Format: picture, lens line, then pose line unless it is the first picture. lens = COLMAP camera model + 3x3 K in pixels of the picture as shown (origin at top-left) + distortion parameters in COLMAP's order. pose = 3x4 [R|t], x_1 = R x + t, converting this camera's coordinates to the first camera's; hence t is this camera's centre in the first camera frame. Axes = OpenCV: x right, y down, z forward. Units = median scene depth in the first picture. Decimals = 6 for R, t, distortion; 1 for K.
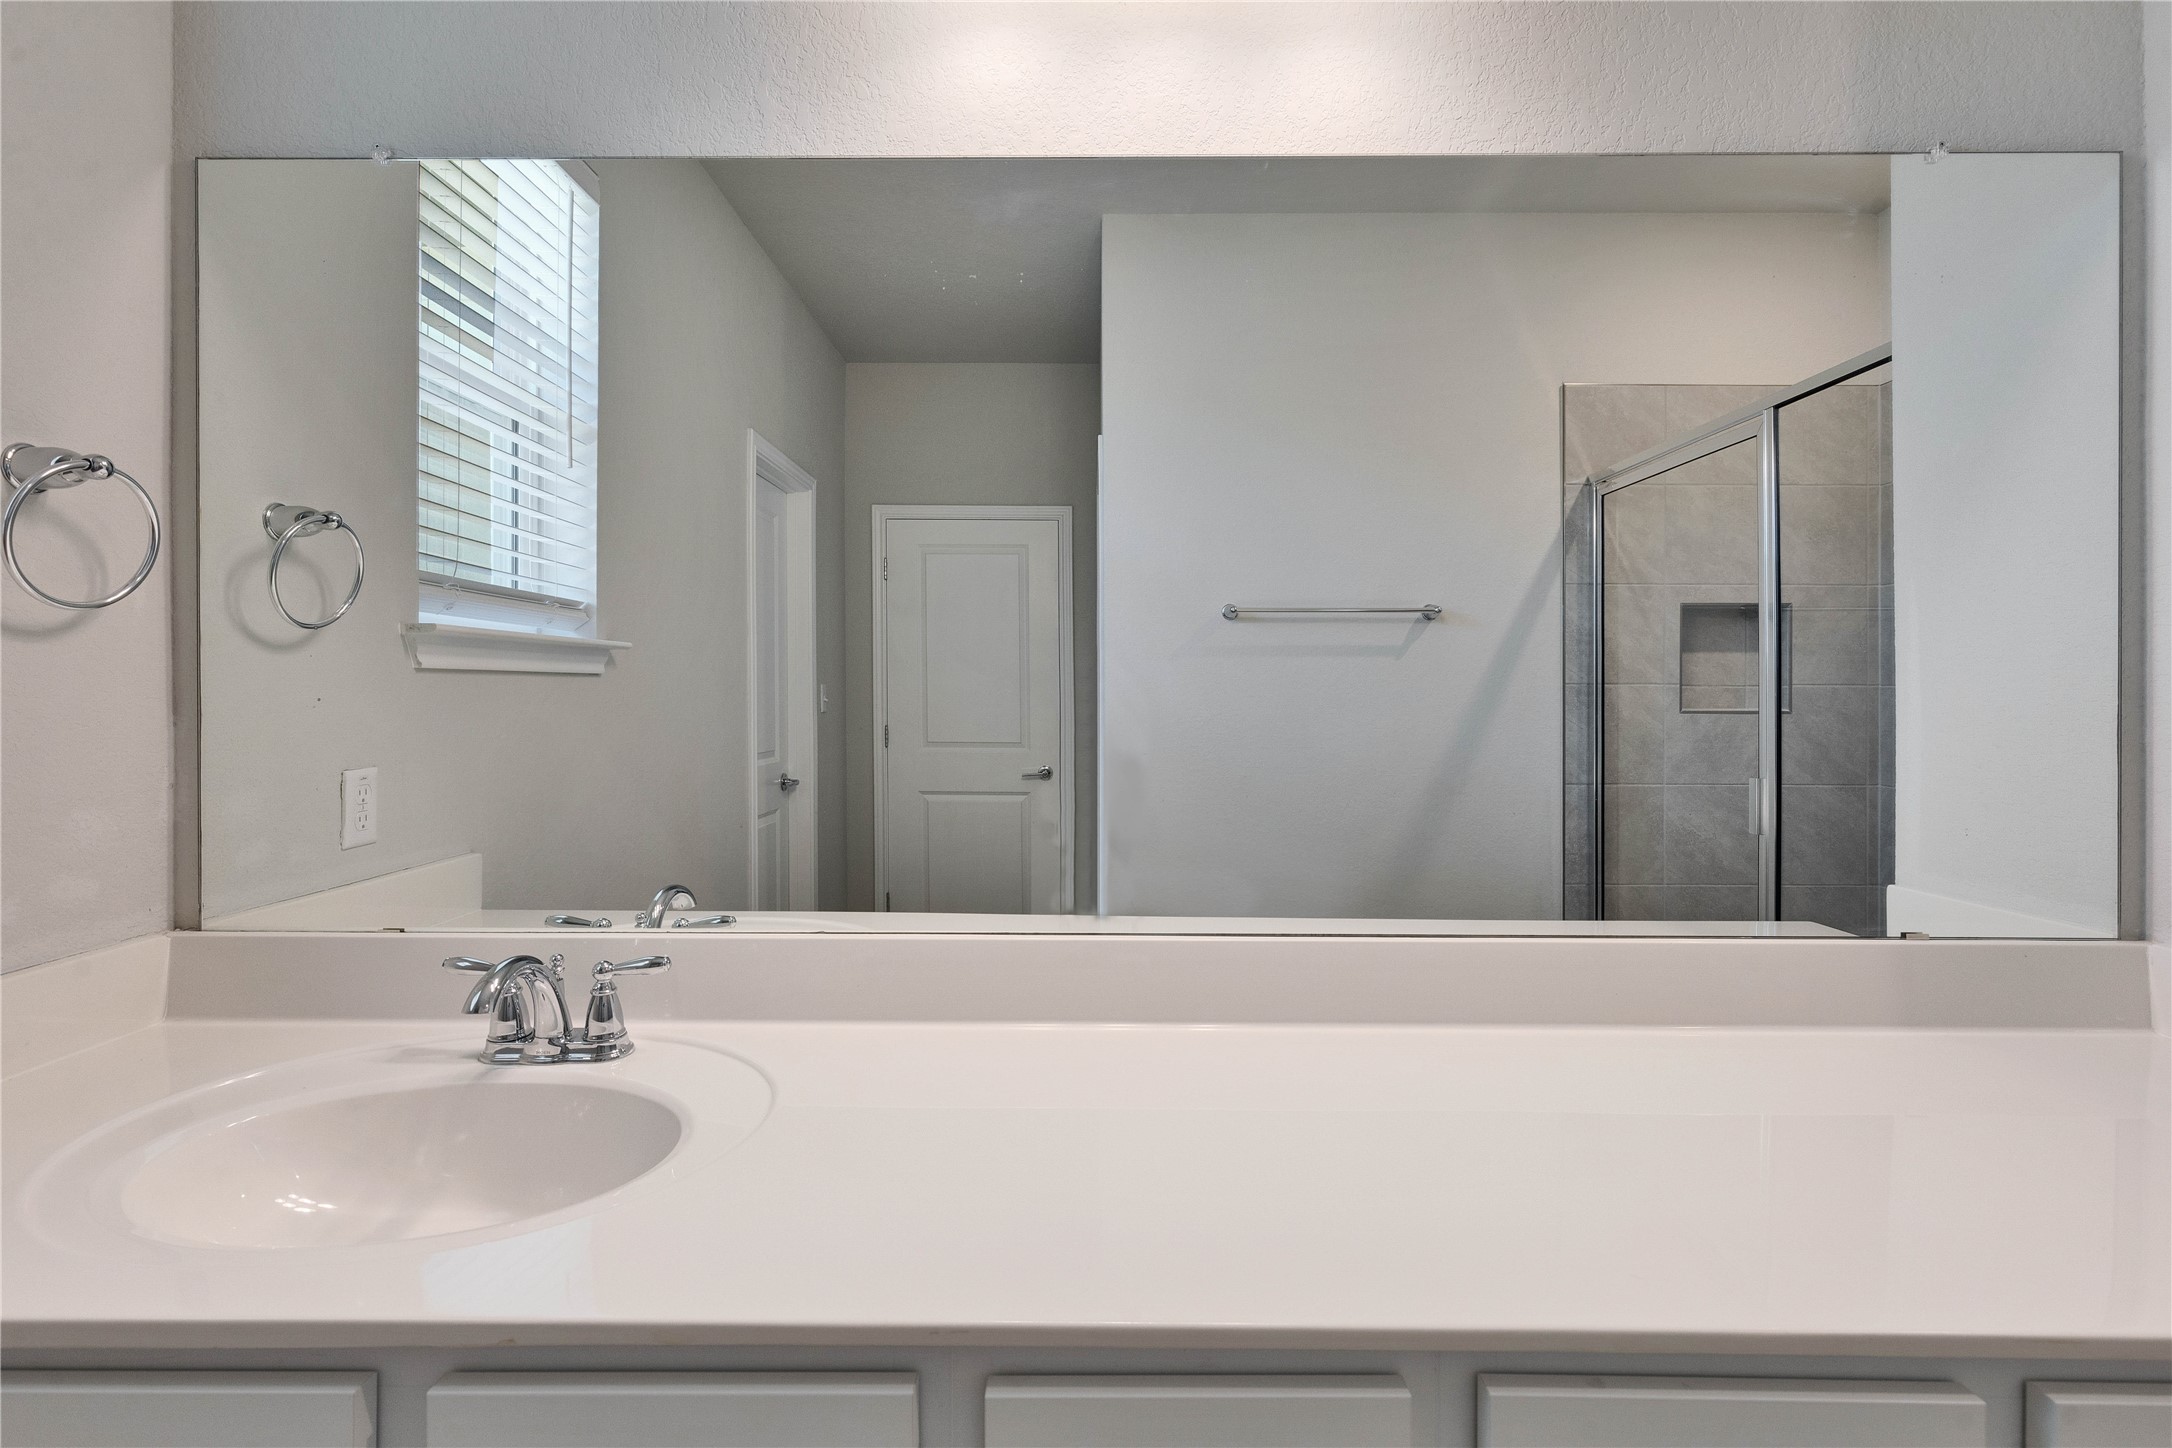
lens RADIAL K [[970.9, 0, 1074.3], [0, 970.9, 703.8], [0, 0, 1]] dist [-0.020173, 0.000257]
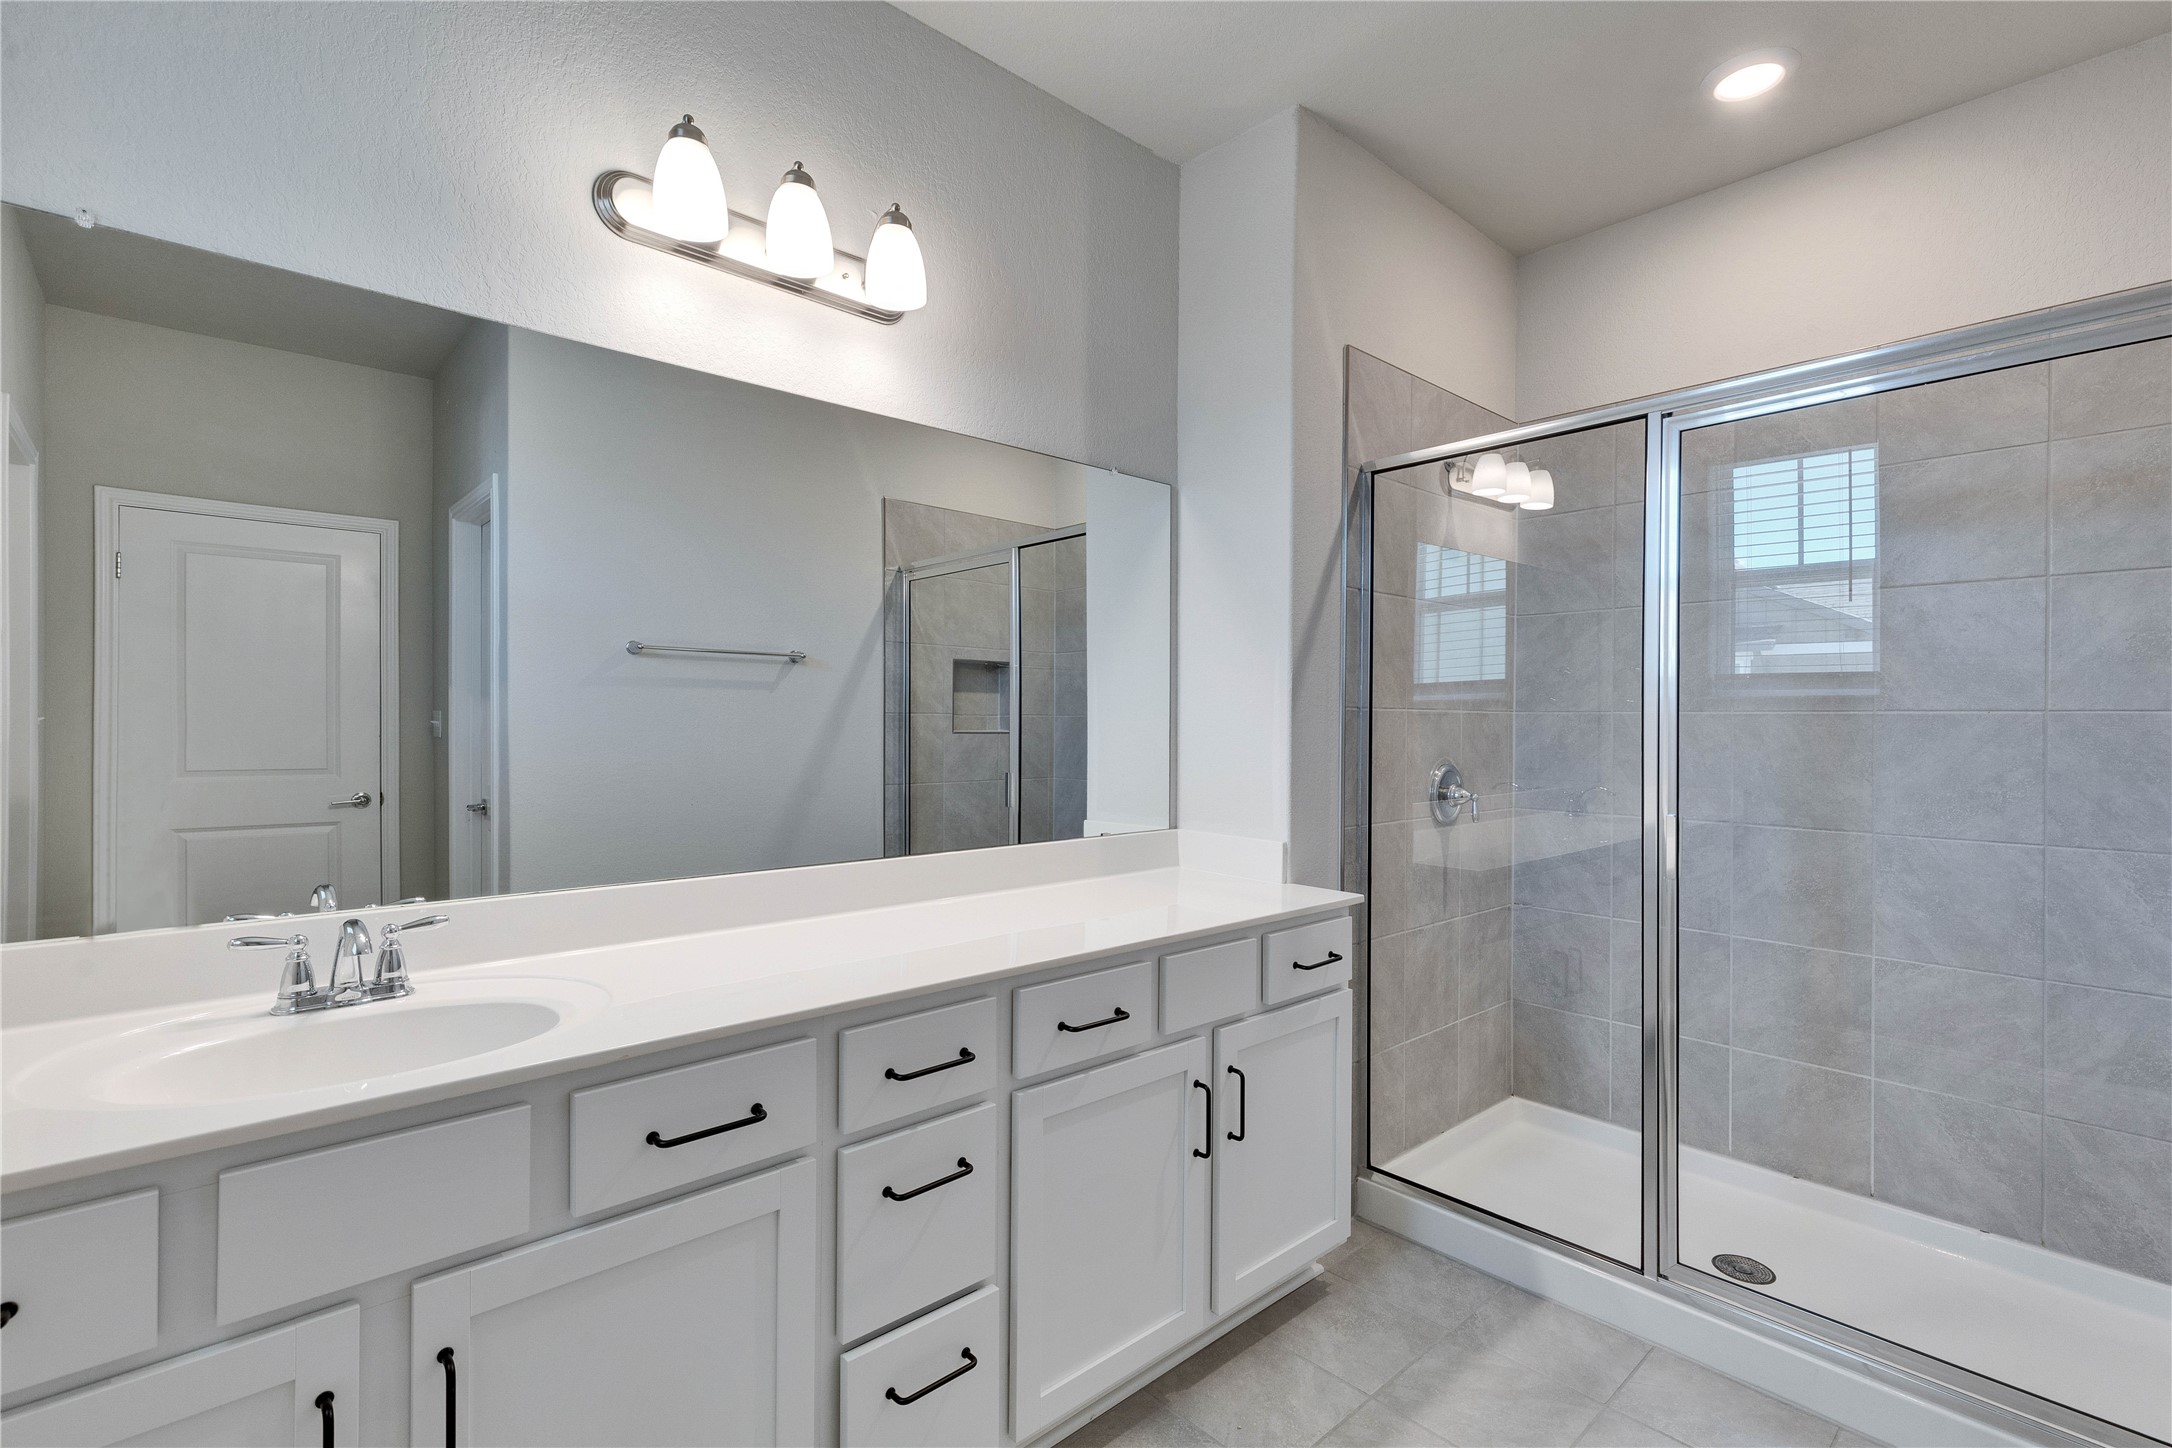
lens RADIAL K [[970.9, 0, 1074.3], [0, 970.9, 703.8], [0, 0, 1]] dist [-0.020173, 0.000257]
pose [[0.729508, 0.017968, 0.683737, -0.249015], [-0.002467, 0.999717, -0.023640, -0.001315], [-0.683968, 0.015559, 0.729346, -0.207845]]
